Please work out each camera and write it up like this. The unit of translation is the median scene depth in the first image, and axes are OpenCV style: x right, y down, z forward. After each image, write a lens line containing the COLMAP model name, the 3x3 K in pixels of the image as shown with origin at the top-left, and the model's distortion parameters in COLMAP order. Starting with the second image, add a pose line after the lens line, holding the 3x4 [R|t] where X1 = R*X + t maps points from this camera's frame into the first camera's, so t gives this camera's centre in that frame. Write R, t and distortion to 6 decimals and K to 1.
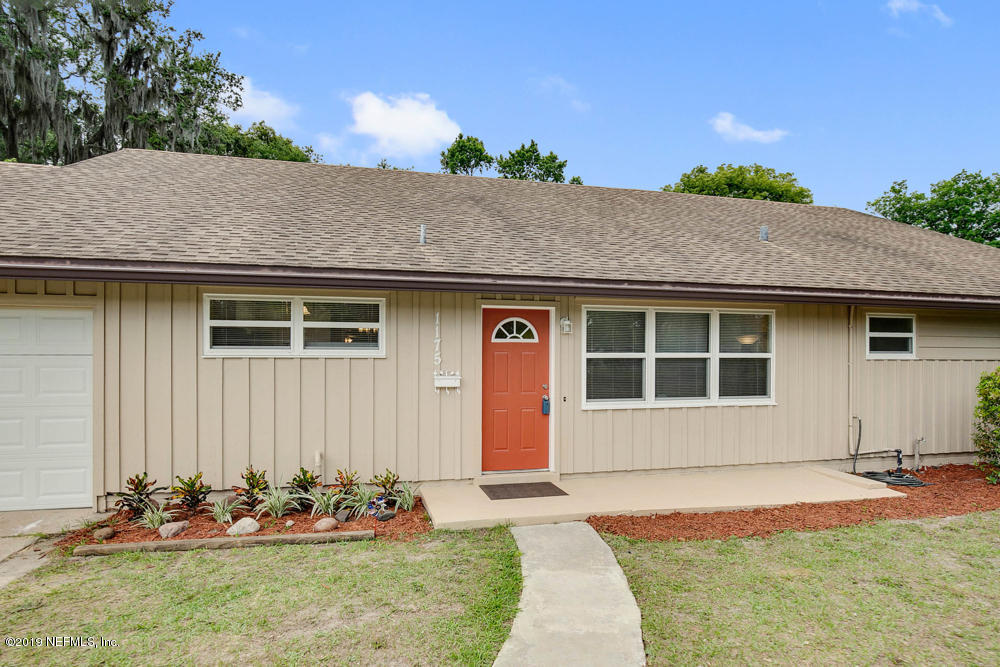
lens RADIAL K [[555.8, 0, 491.5], [0, 555.8, 351.3], [0, 0, 1]] dist [-0.019448, -0.001128]
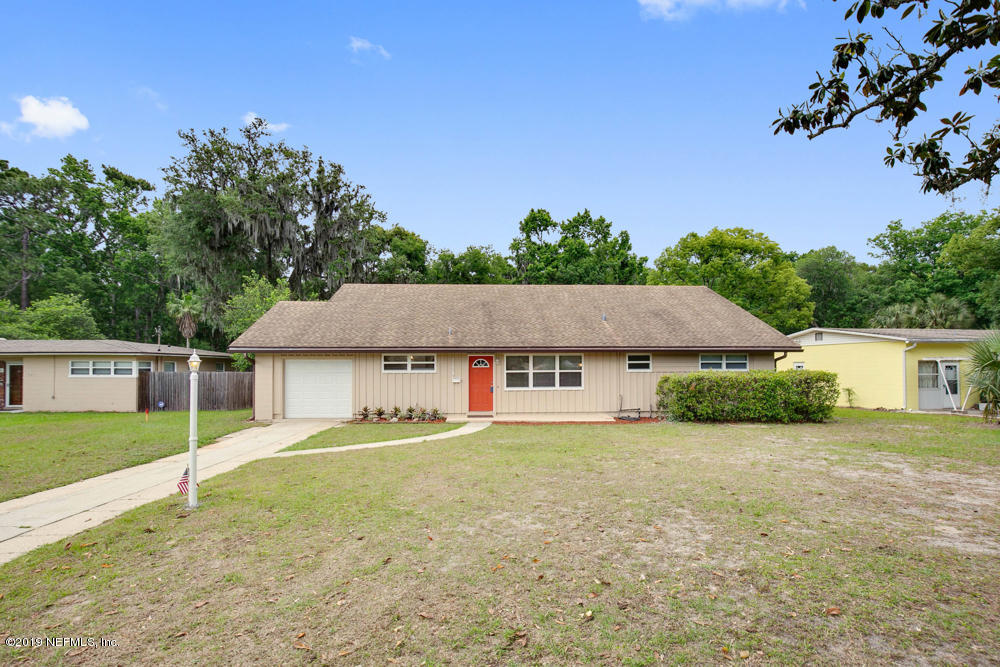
lens RADIAL K [[477.5, 0, 499.9], [0, 477.5, 342.8], [0, 0, 1]] dist [-0.022226, 0.000110]
pose [[0.983667, -0.016850, -0.179209, 0.545710], [0.009295, 0.999035, -0.042919, -0.033347], [0.179760, 0.040552, 0.982874, -1.337327]]
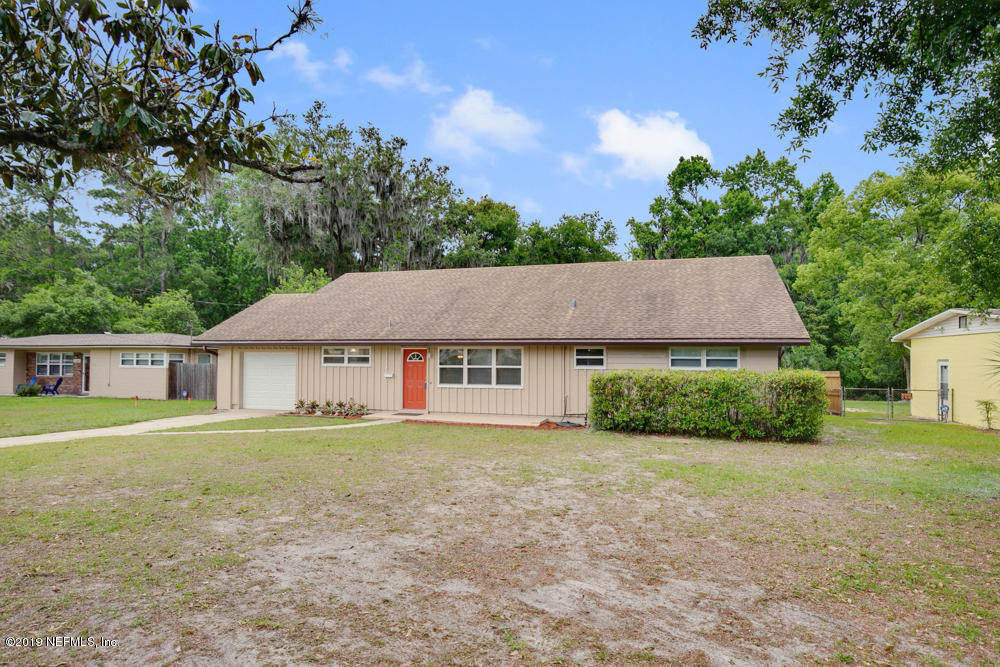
lens RADIAL K [[601.5, 0, 500.0], [0, 601.5, 333.5], [0, 0, 1]] dist [0.000790, -0.000127]
pose [[0.856358, -0.022500, -0.515893, 1.750766], [0.000247, 0.999068, -0.043164, -0.023704], [0.516383, 0.036837, 0.855565, -1.184353]]
